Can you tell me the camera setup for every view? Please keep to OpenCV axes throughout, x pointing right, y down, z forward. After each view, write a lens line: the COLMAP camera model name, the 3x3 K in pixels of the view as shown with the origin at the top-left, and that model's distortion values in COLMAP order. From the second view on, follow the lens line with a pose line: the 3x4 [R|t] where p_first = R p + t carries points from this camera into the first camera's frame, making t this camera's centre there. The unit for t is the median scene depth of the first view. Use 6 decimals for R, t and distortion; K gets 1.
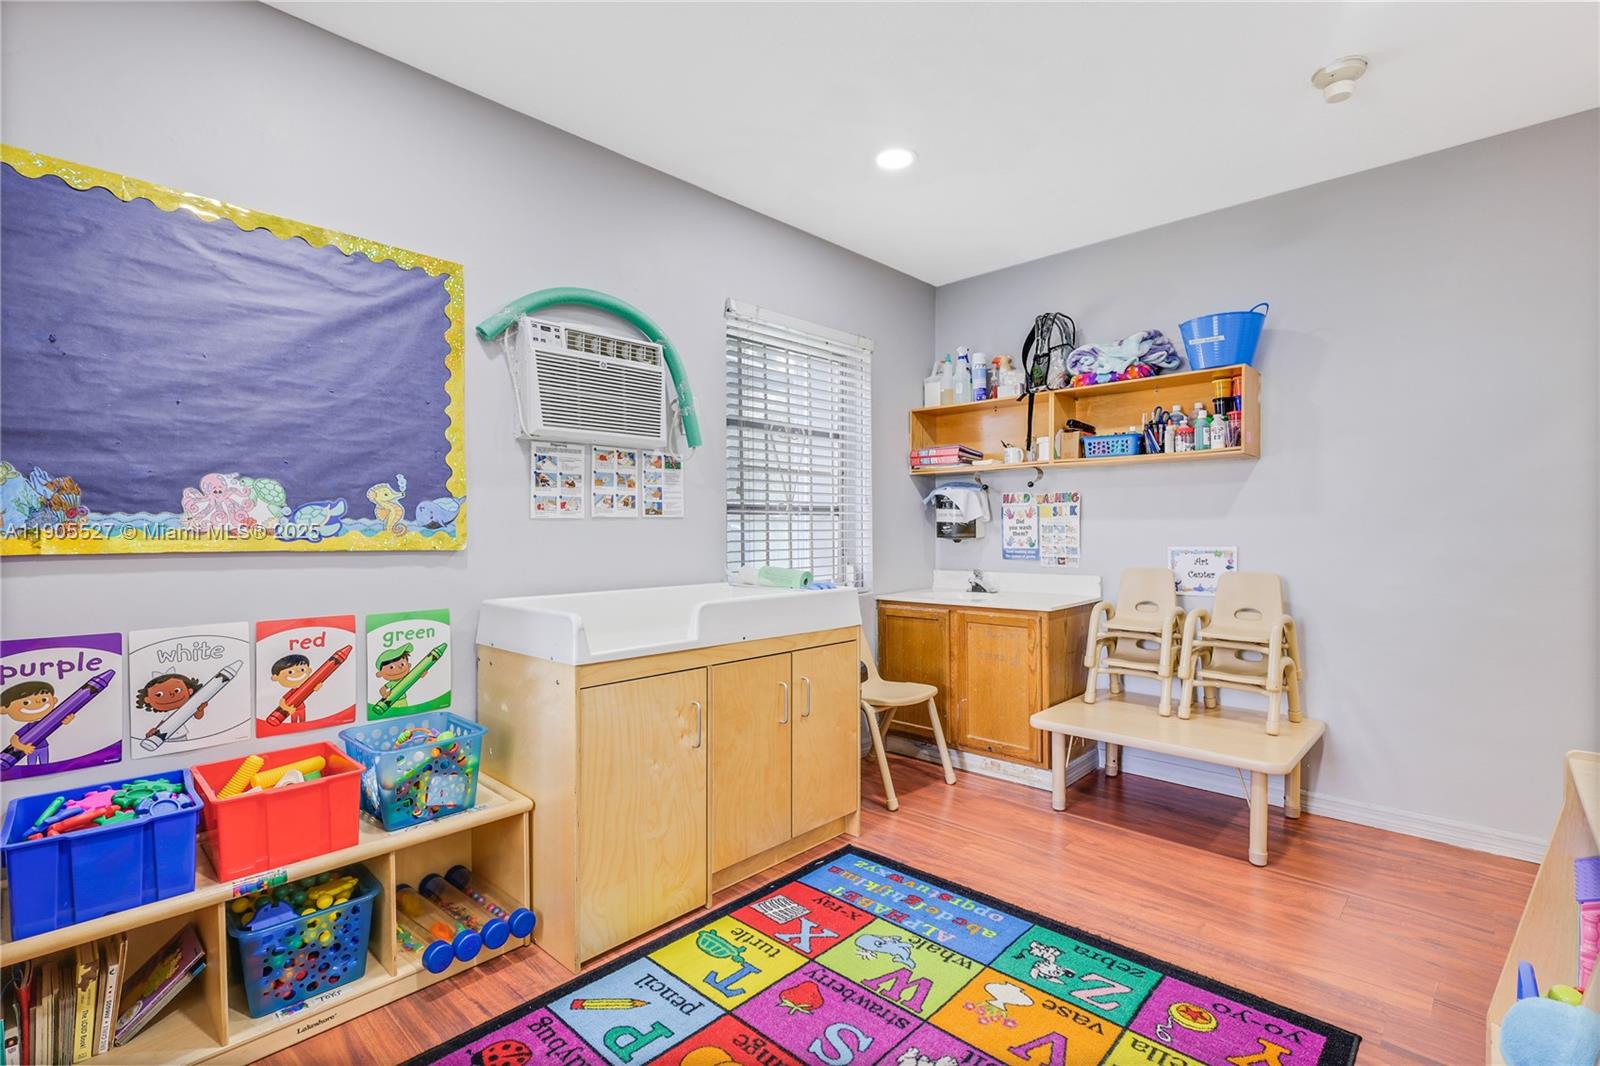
lens RADIAL K [[745.9, 0, 804.3], [0, 745.9, 536.3], [0, 0, 1]] dist [-0.001493, -0.000033]
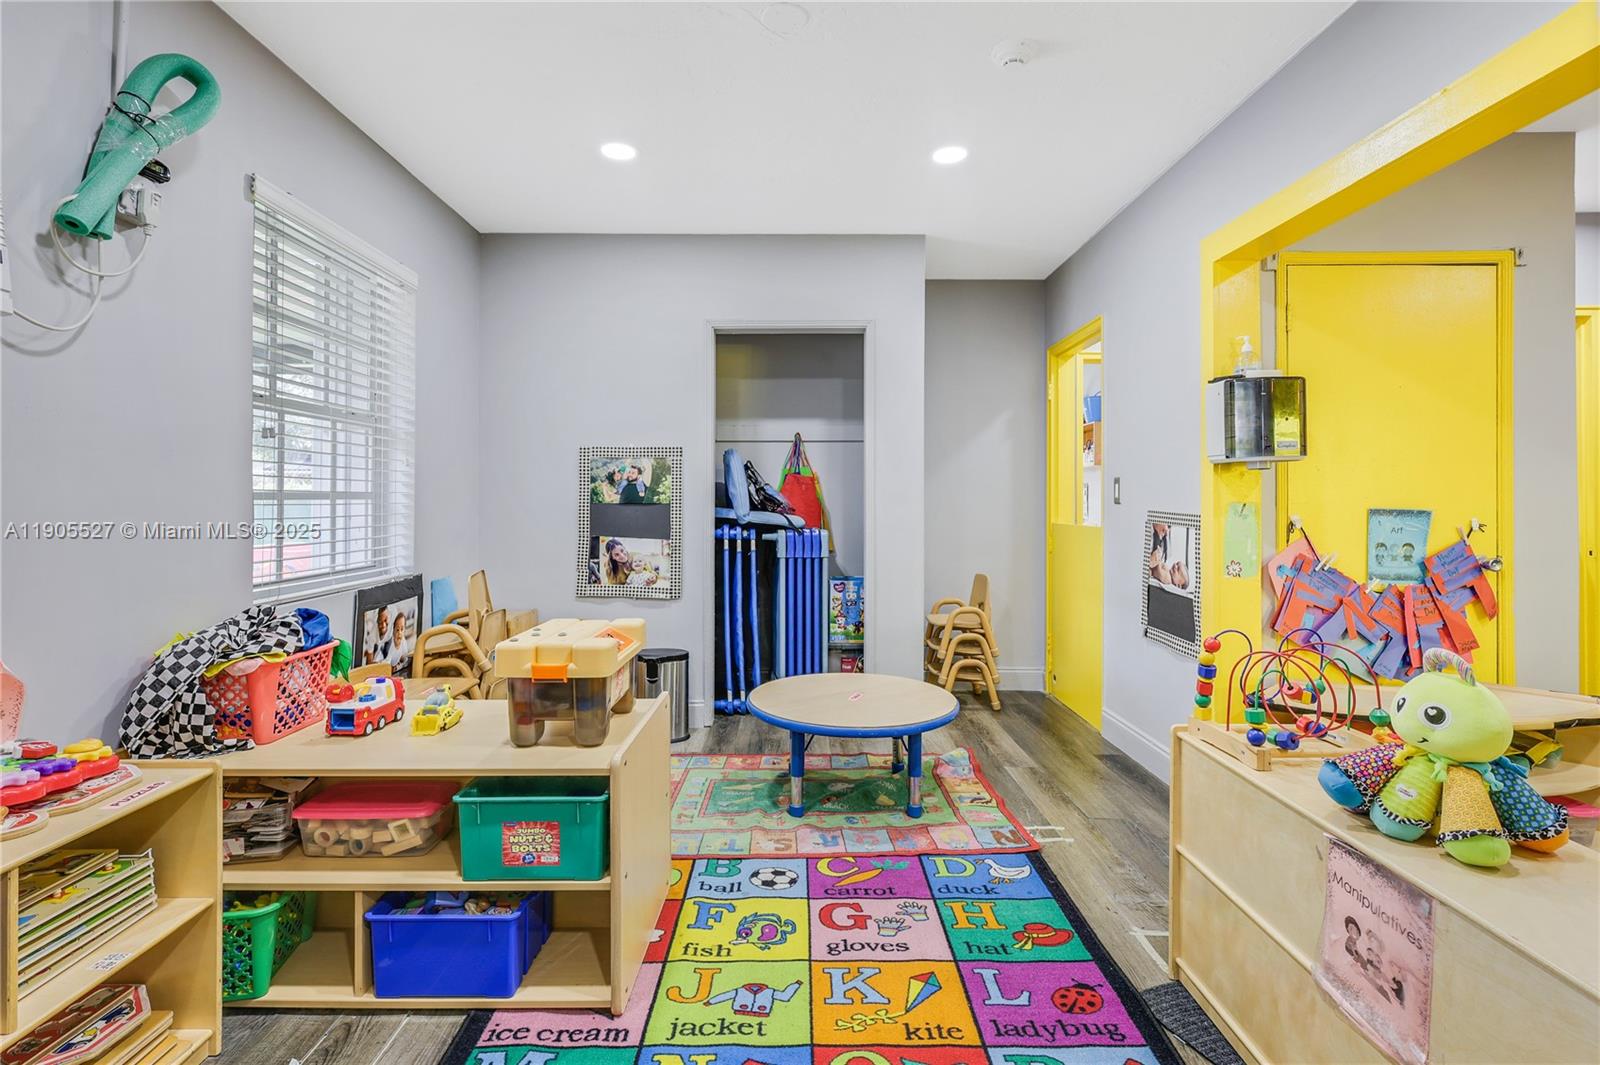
lens RADIAL K [[745.6, 0, 803.5], [0, 745.6, 510.6], [0, 0, 1]] dist [0.000748, 0.000411]
pose [[-0.720806, 0.012073, -0.693031, 0.452520], [-0.010569, 0.999541, 0.028405, -0.010273], [0.693056, 0.027799, -0.720348, 1.128618]]
